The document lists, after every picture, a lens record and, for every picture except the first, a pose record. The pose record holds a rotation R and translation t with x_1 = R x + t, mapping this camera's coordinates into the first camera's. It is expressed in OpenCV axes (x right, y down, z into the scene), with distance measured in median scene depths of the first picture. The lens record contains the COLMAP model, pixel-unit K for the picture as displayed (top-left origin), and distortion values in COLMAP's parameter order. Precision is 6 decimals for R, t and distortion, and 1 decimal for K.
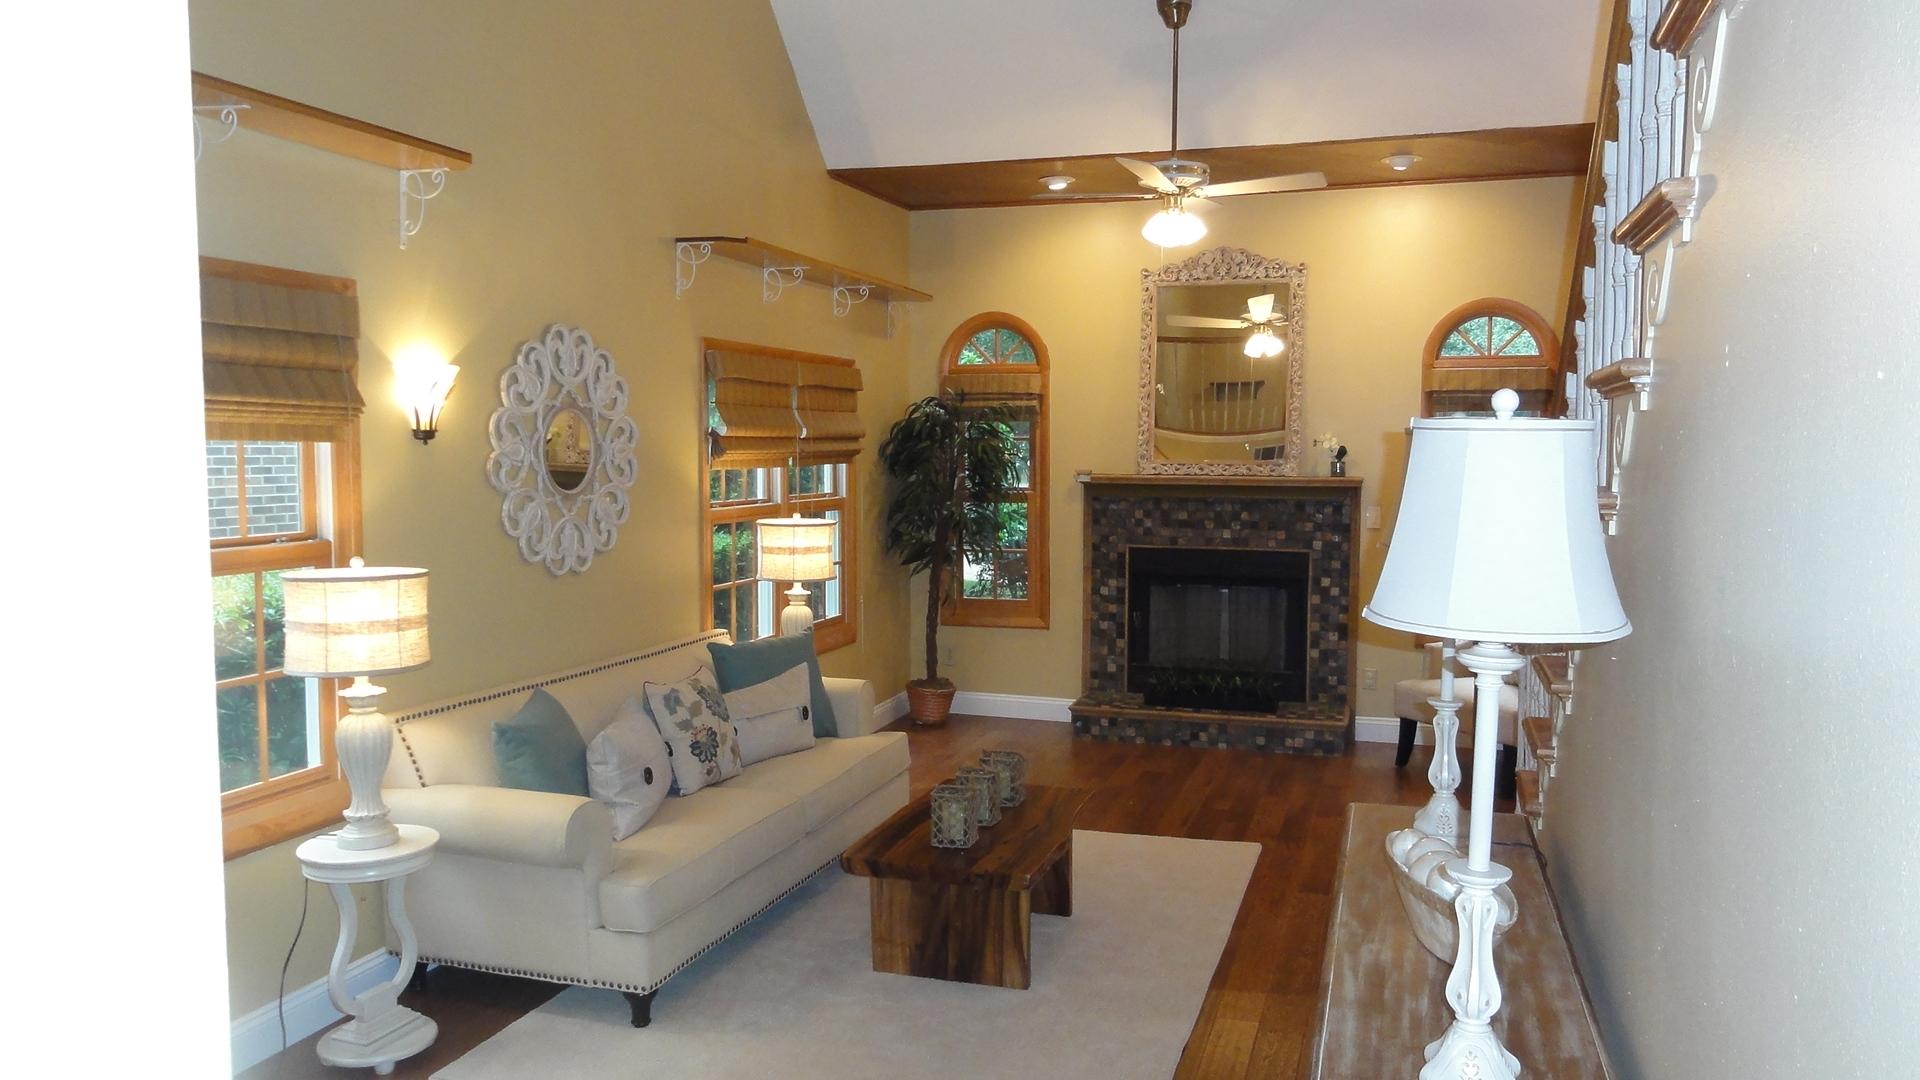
lens RADIAL K [[1368.0, 0, 960.0], [0, 1368.0, 540.0], [0, 0, 1]] dist [-0.007448, 0.003668]
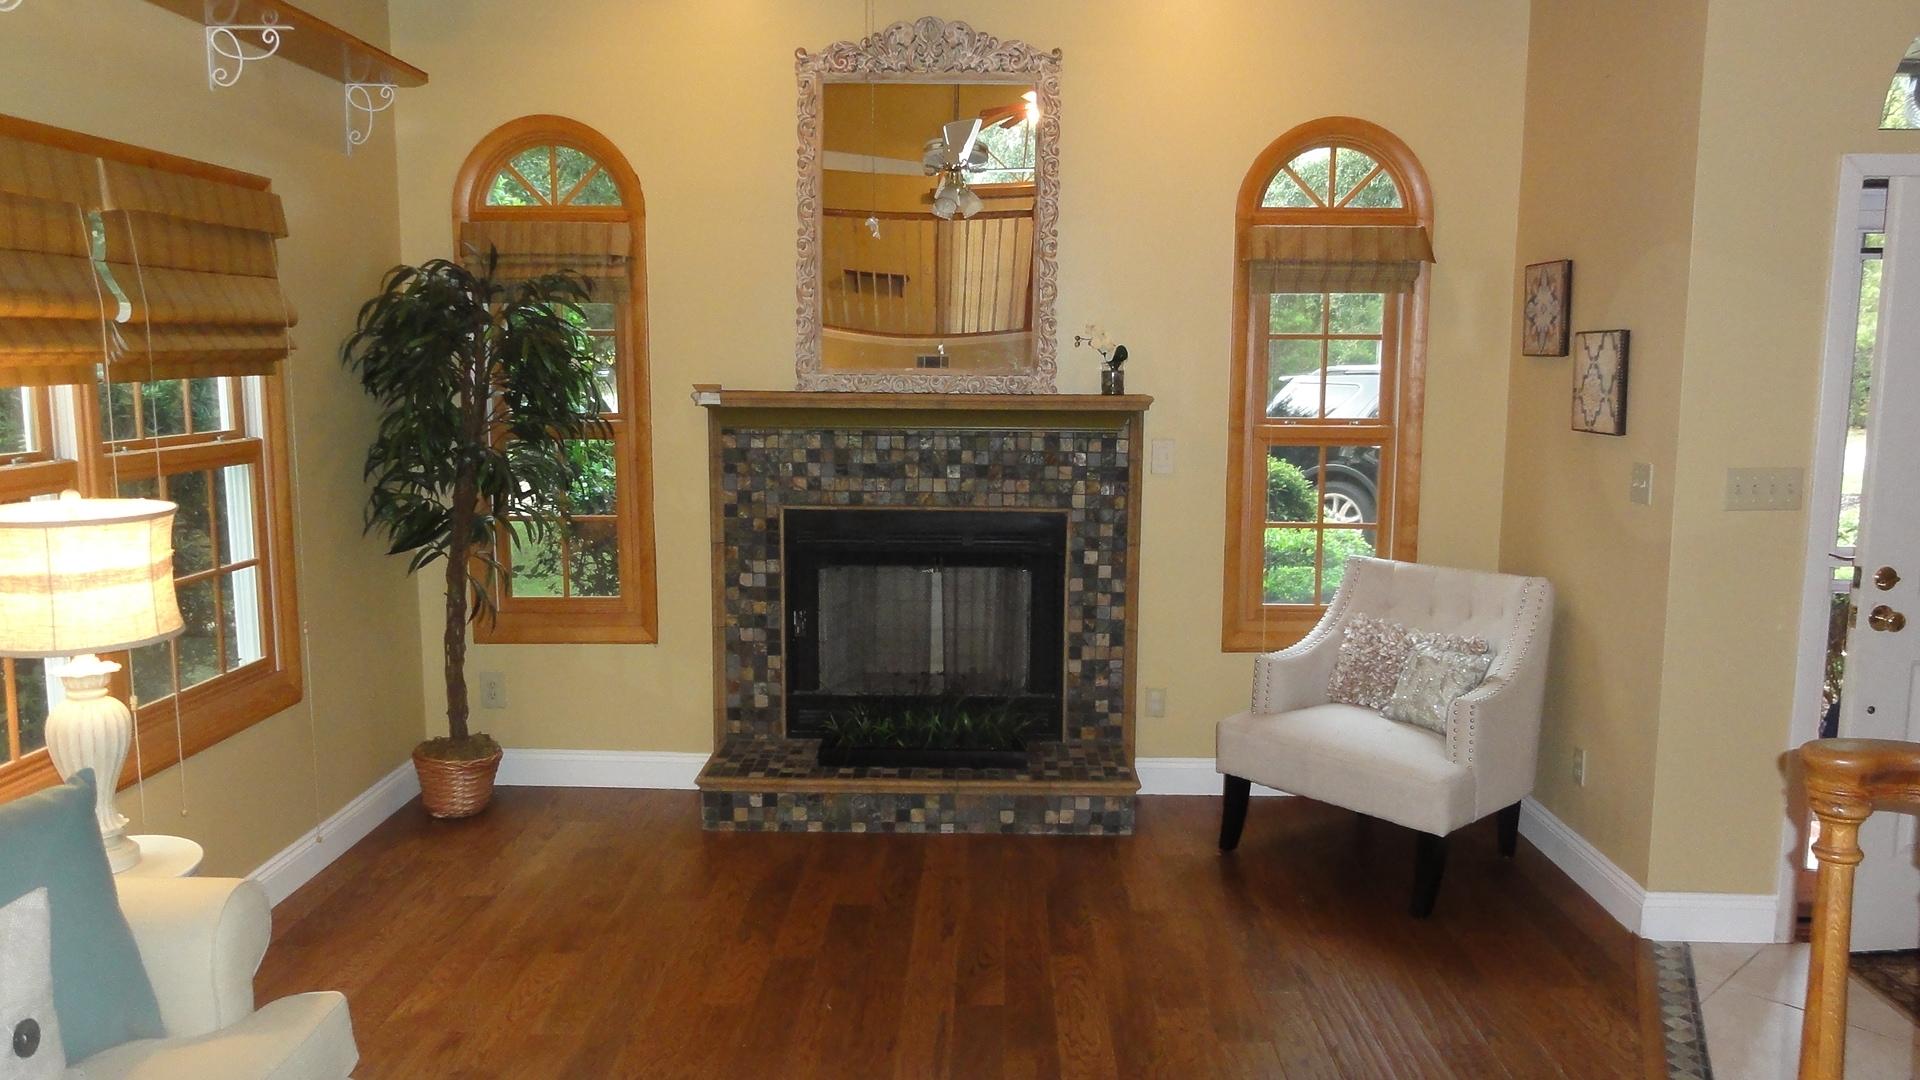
lens RADIAL K [[1368.0, 0, 960.0], [0, 1368.0, 540.0], [0, 0, 1]] dist [-0.007448, 0.003668]
pose [[0.958098, -0.035734, 0.284203, 0.023531], [0.016425, 0.997409, 0.070035, -0.023659], [-0.285969, -0.062432, 0.956203, 0.392796]]
